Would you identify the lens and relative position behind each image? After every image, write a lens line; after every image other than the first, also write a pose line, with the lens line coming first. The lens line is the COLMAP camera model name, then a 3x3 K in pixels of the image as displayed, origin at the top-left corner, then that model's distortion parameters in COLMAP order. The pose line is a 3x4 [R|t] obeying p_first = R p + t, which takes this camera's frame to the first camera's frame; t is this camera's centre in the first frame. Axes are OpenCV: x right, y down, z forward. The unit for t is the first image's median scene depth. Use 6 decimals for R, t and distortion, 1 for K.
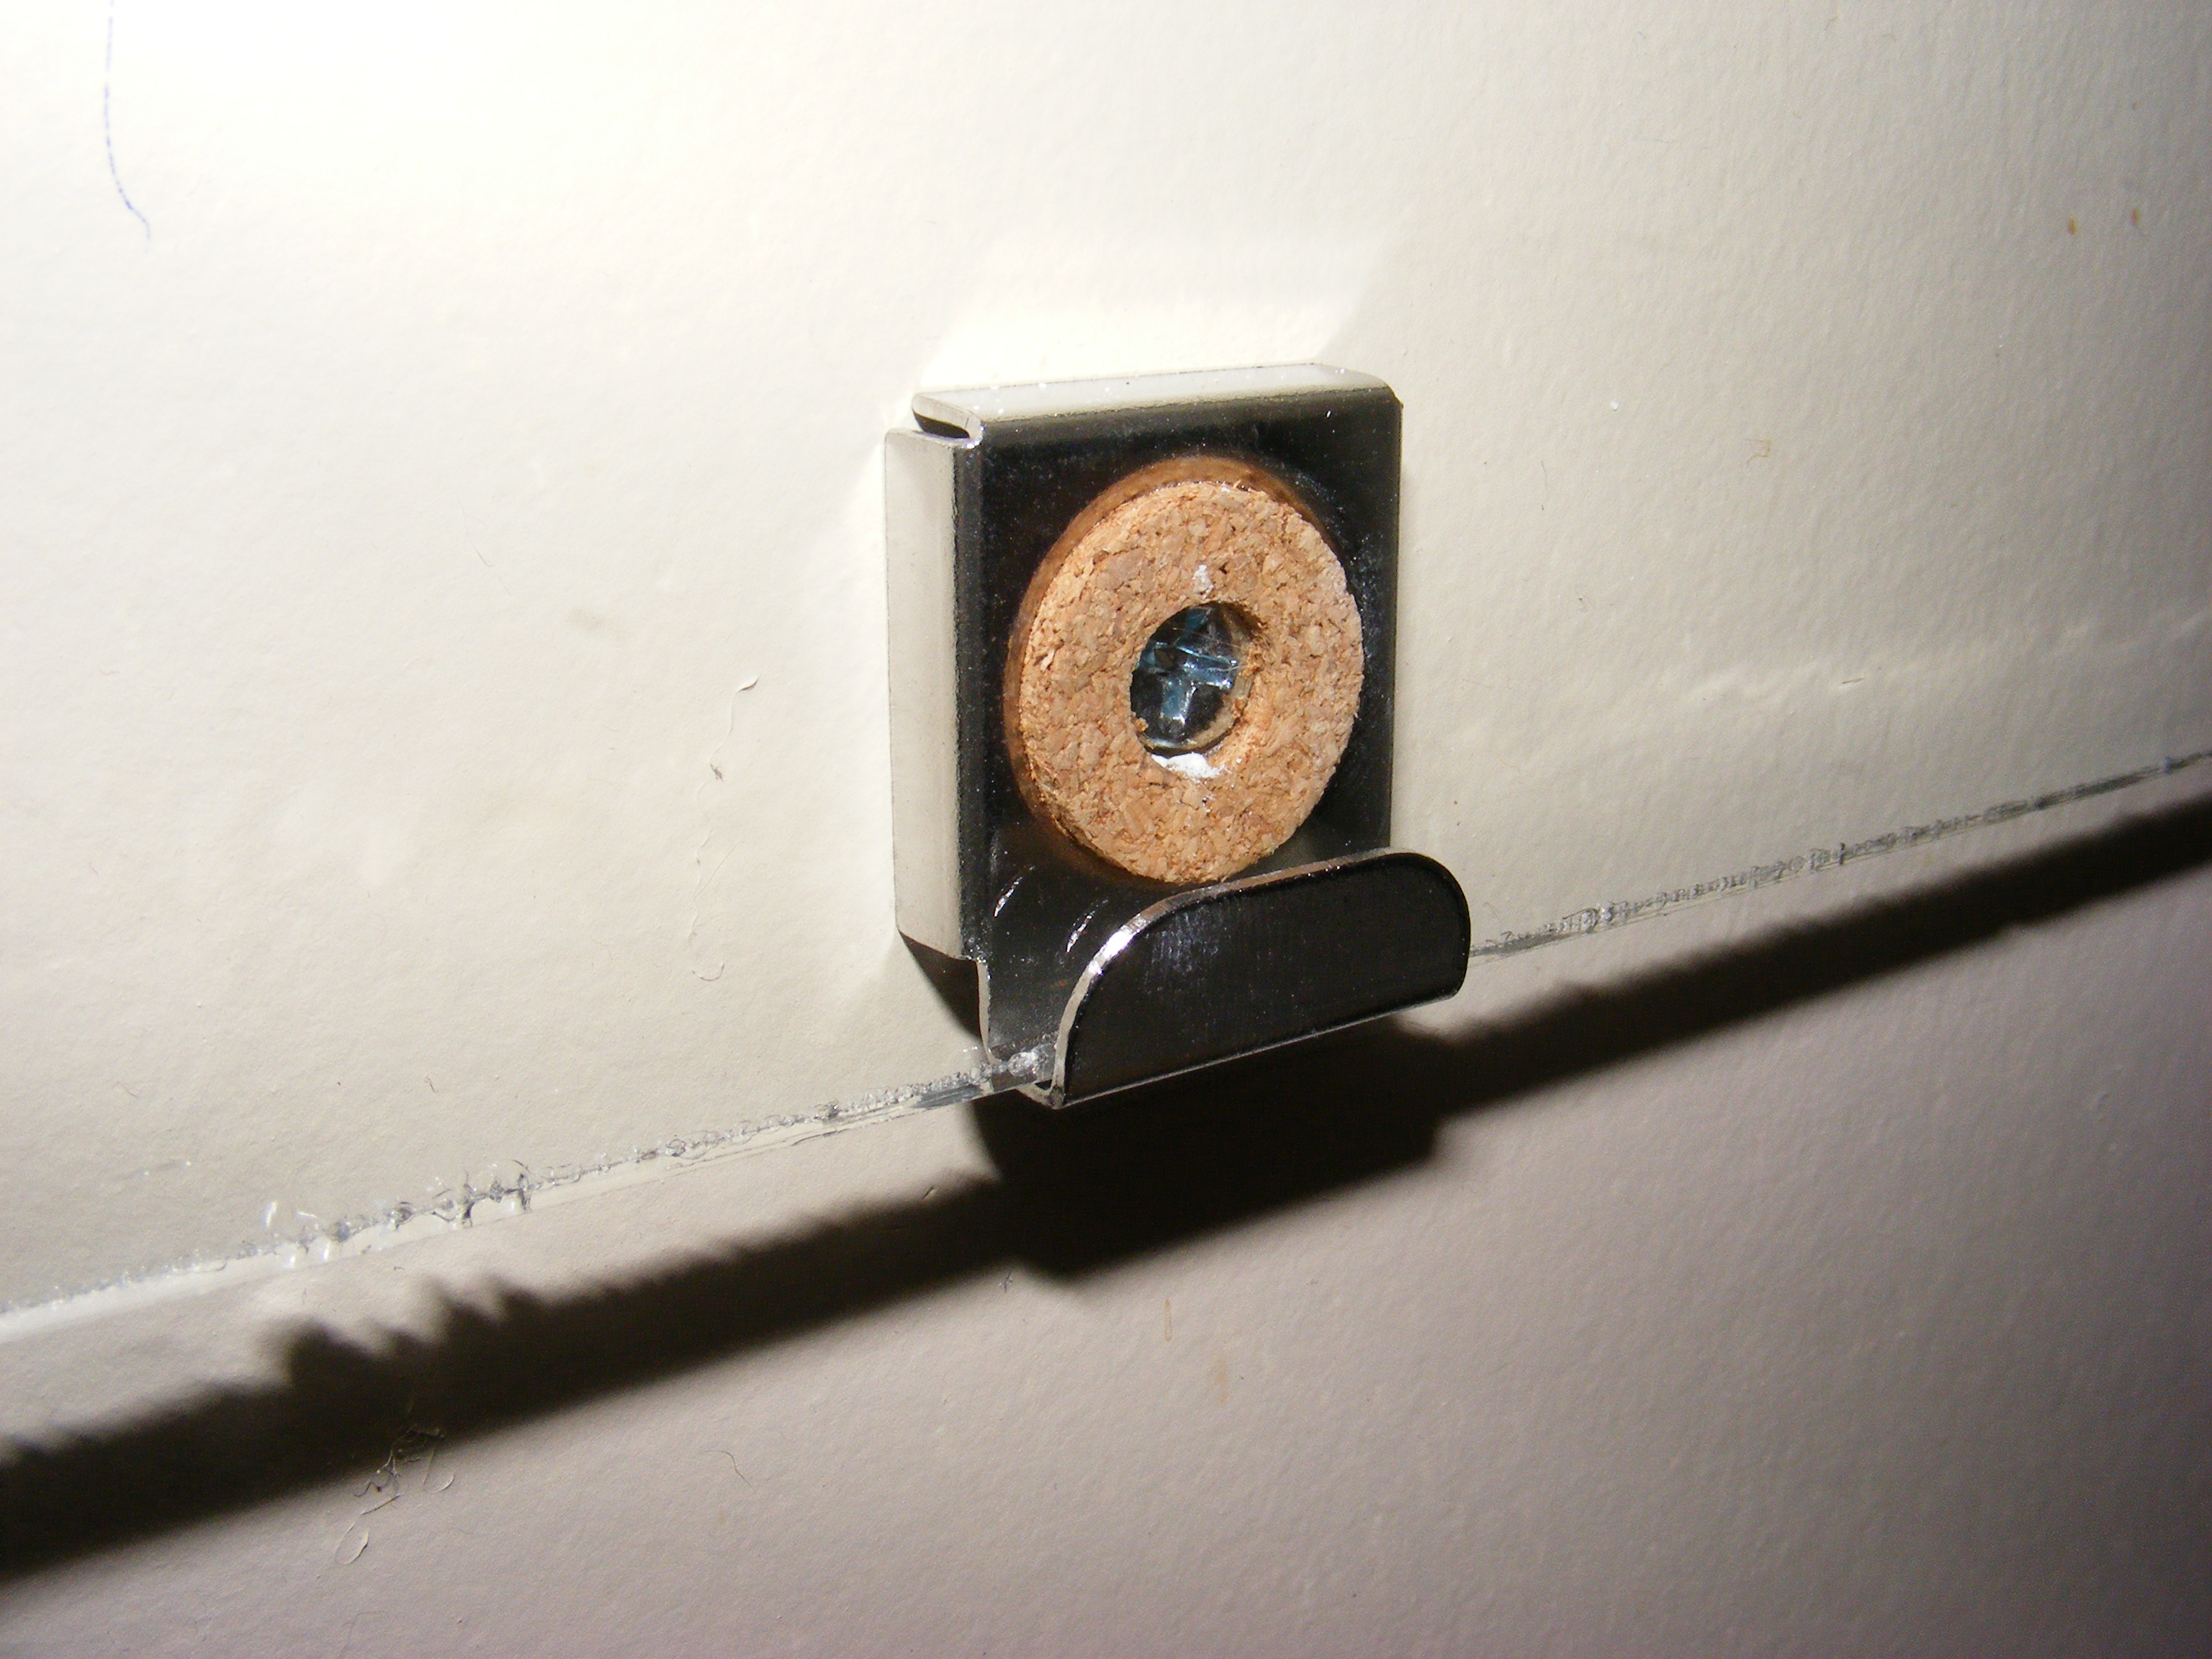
lens RADIAL K [[2449.8, 0, 1106.0], [0, 2449.8, 829.5], [0, 0, 1]] dist [-0.184916, 0.123117]
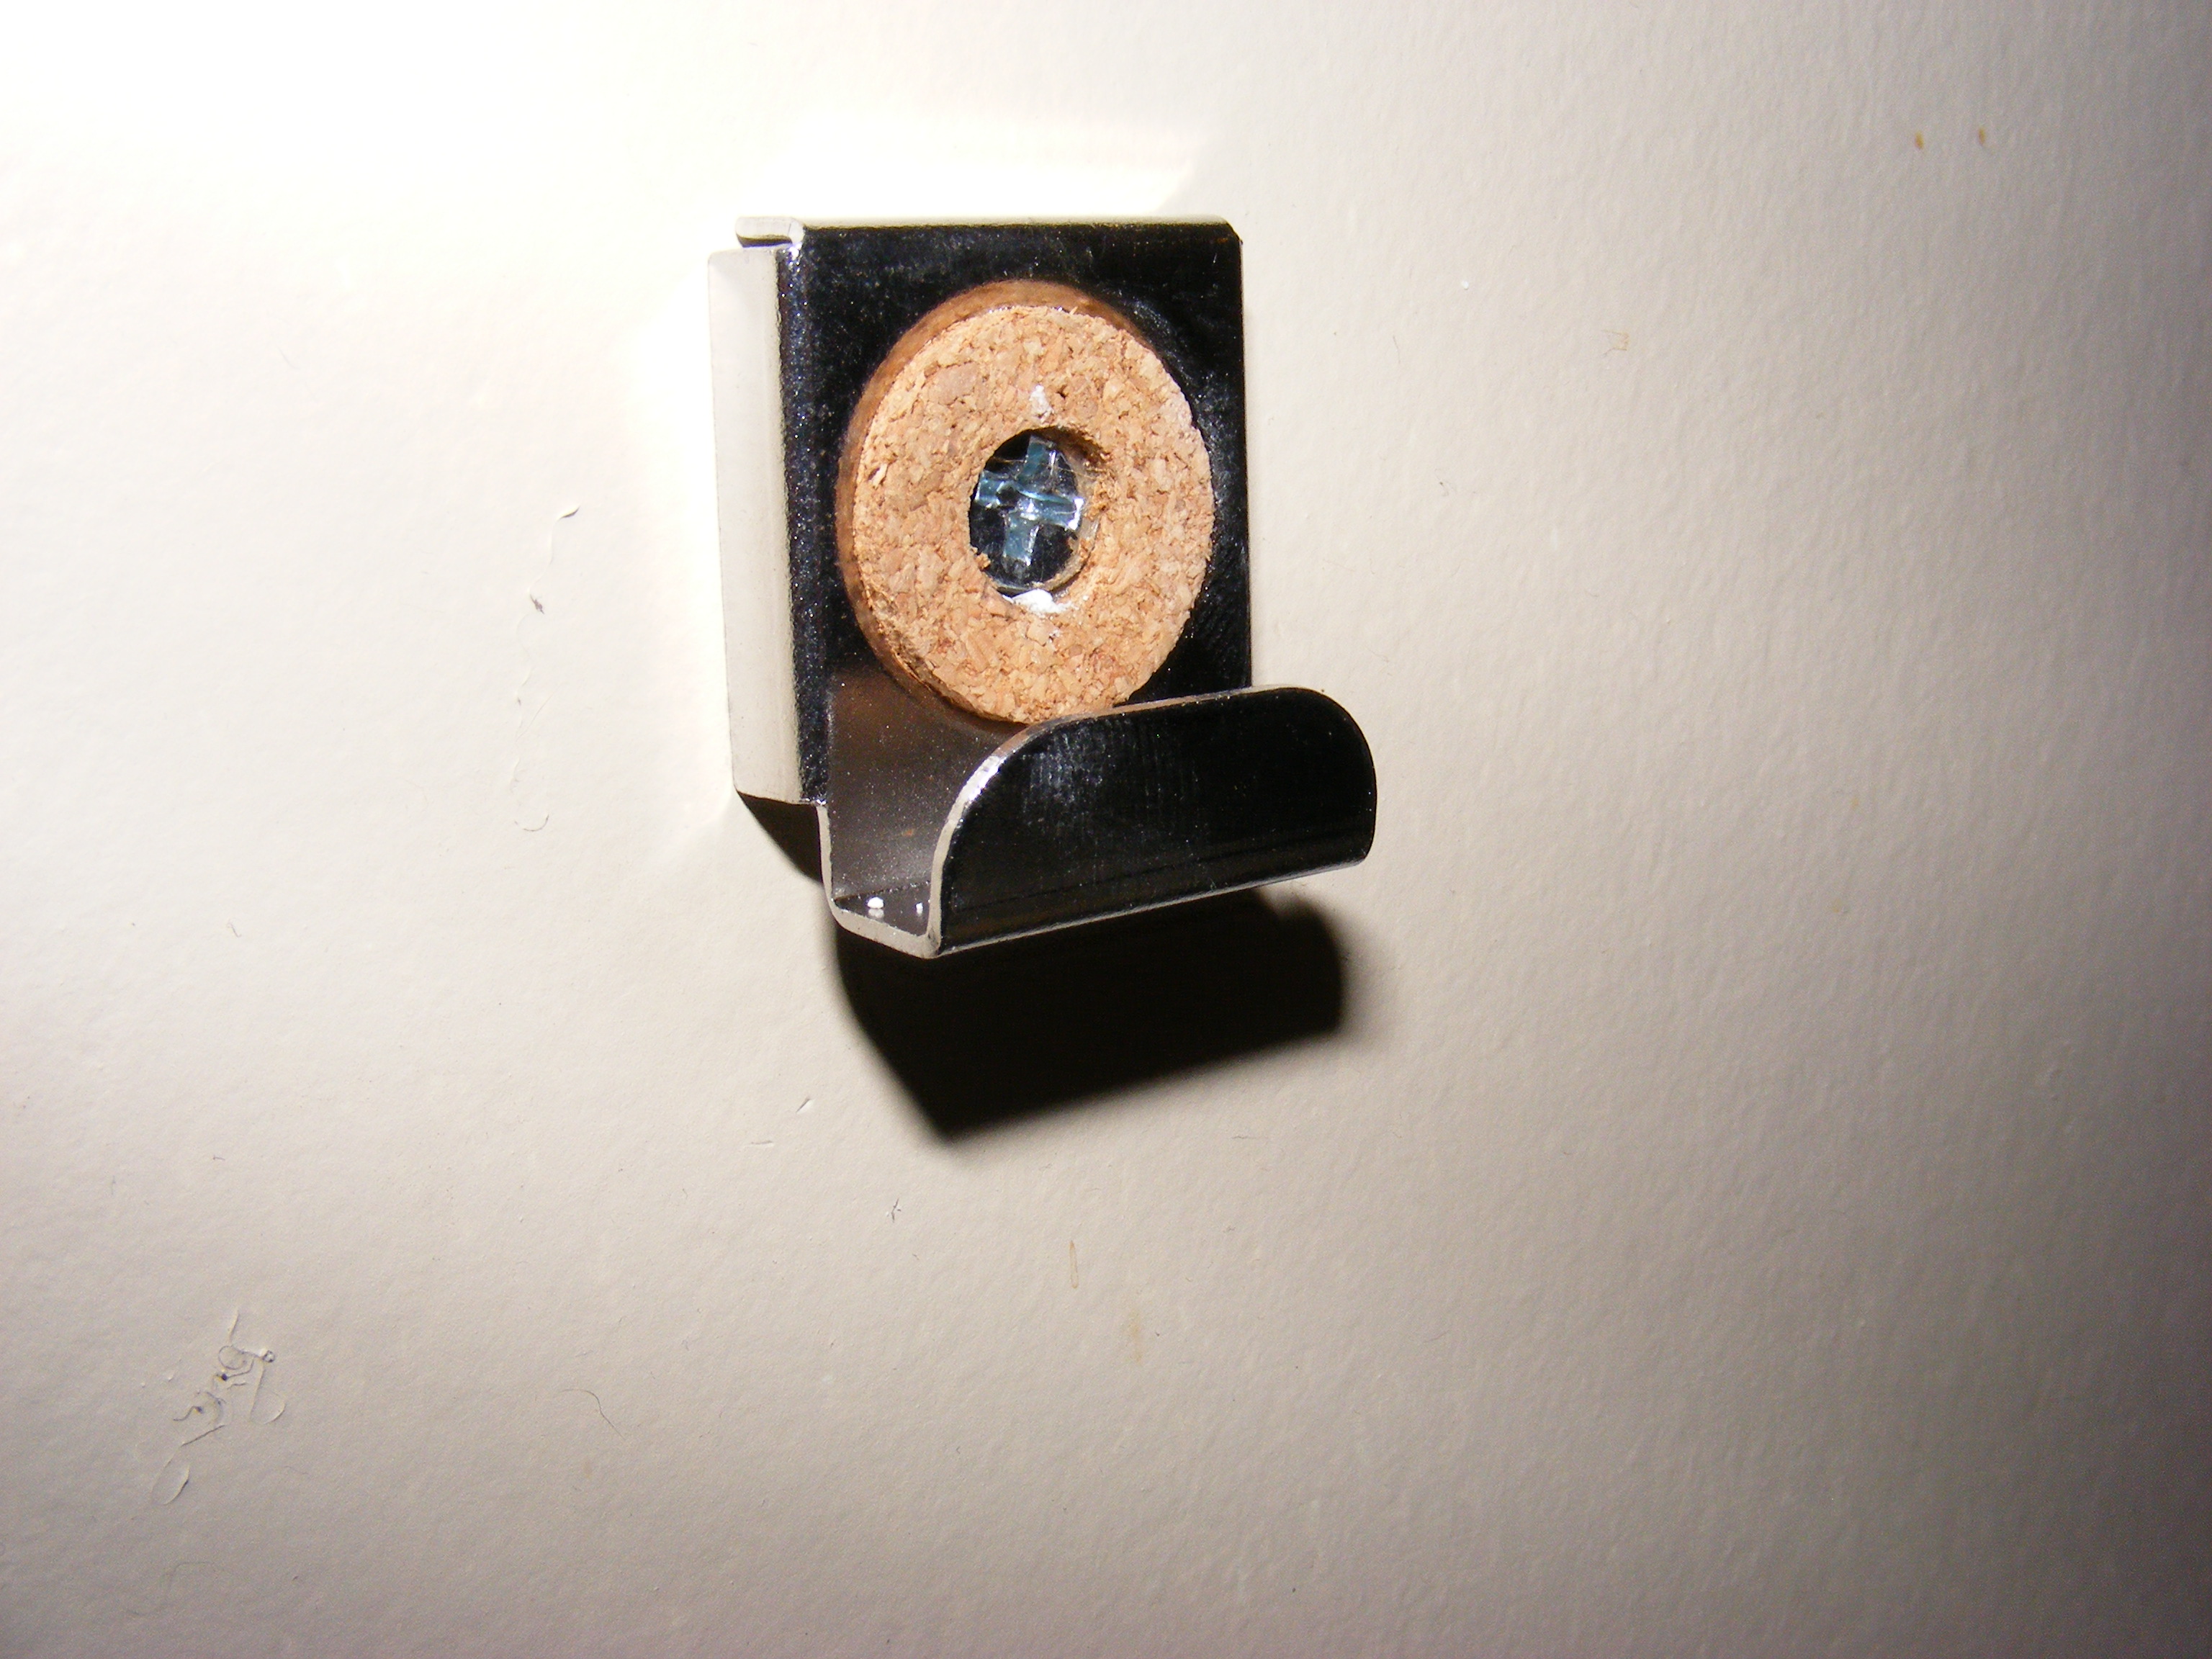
lens RADIAL K [[2449.8, 0, 1106.0], [0, 2449.8, 829.5], [0, 0, 1]] dist [-0.184916, 0.123117]
pose [[0.998723, -0.033758, 0.037579, 0.023445], [0.037381, 0.994256, -0.100292, 0.163349], [-0.033978, 0.101569, 0.994248, 0.057194]]
